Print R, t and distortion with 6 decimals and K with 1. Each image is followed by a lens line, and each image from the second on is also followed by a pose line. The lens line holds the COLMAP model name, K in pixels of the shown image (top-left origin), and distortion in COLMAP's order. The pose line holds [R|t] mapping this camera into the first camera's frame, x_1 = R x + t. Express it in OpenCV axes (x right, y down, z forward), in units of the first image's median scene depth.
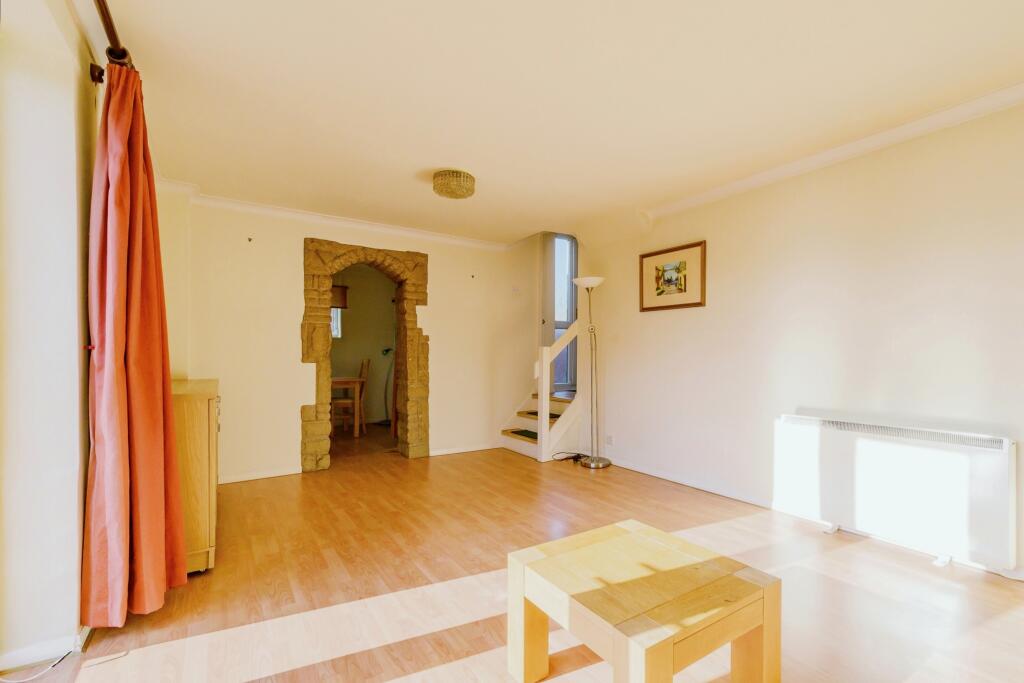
lens RADIAL K [[458.5, 0, 535.2], [0, 458.5, 357.4], [0, 0, 1]] dist [-0.001177, 0.000022]
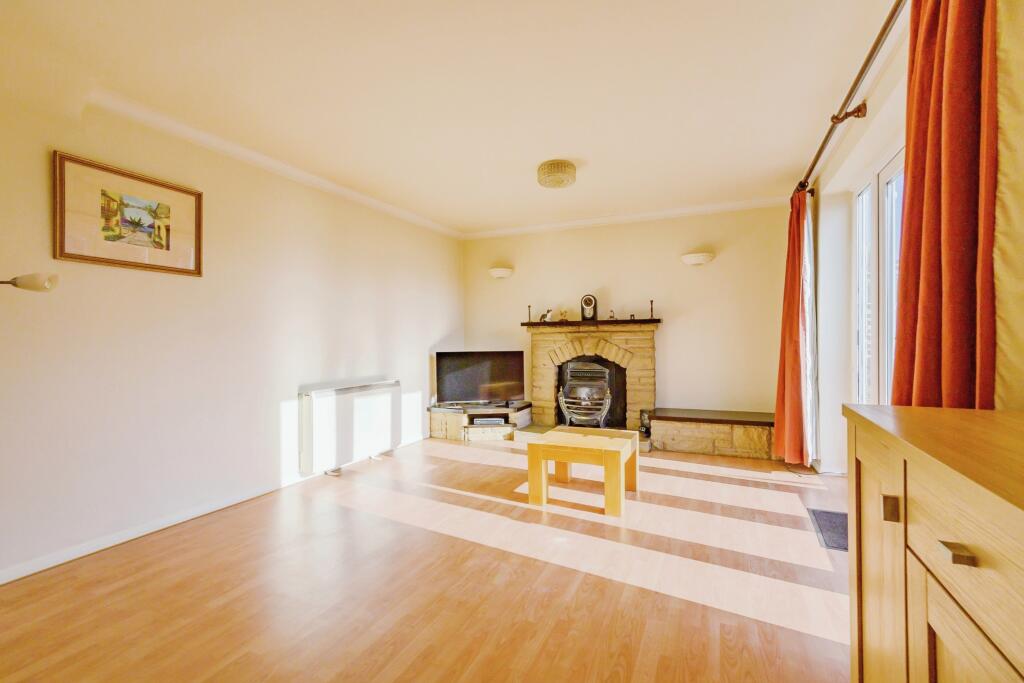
lens RADIAL K [[450.2, 0, 519.6], [0, 450.2, 336.6], [0, 0, 1]] dist [0.004316, 0.000369]
pose [[-0.518120, 0.010649, 0.855242, -0.598308], [0.012270, 0.999912, -0.005017, -0.000011], [-0.855220, 0.007894, -0.518205, 0.994216]]
